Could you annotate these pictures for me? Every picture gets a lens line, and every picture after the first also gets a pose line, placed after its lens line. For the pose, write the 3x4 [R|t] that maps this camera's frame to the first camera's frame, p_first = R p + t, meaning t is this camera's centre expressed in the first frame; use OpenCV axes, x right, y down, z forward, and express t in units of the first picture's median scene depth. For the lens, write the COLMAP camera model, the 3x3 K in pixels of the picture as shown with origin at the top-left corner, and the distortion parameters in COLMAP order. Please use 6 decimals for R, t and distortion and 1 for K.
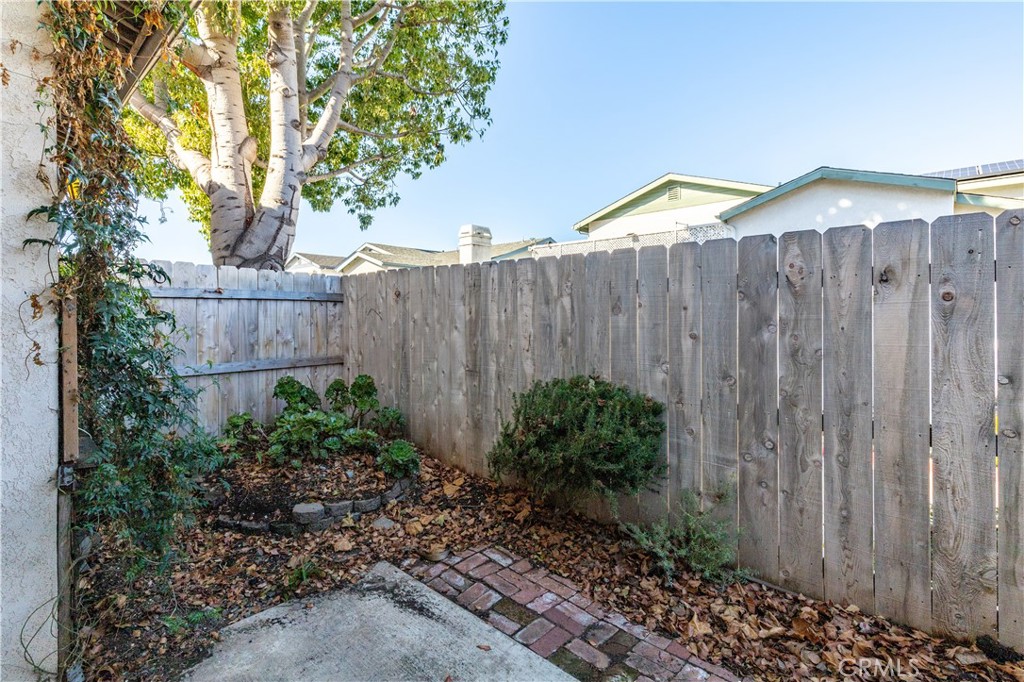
lens RADIAL K [[485.7, 0, 475.6], [0, 485.7, 312.4], [0, 0, 1]] dist [0.000063, -0.000091]
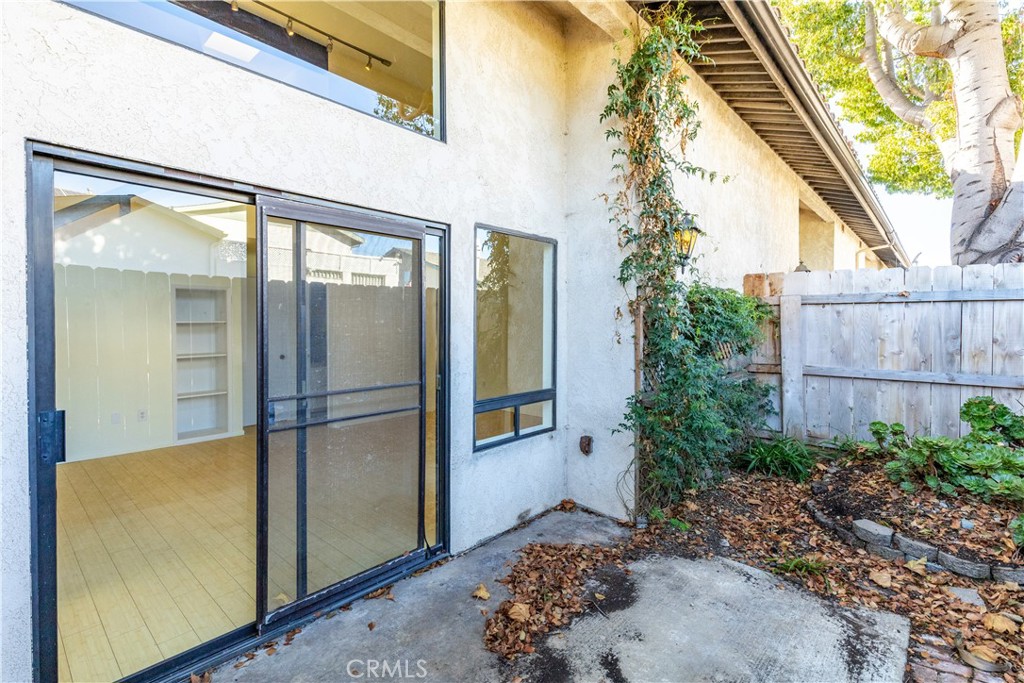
lens RADIAL K [[473.4, 0, 512.9], [0, 473.4, 327.7], [0, 0, 1]] dist [0.000663, 0.000104]
pose [[0.045070, 0.015721, -0.998860, 0.483029], [0.001233, 0.999875, 0.015793, 0.007318], [0.998983, -0.001944, 0.045045, 0.256611]]
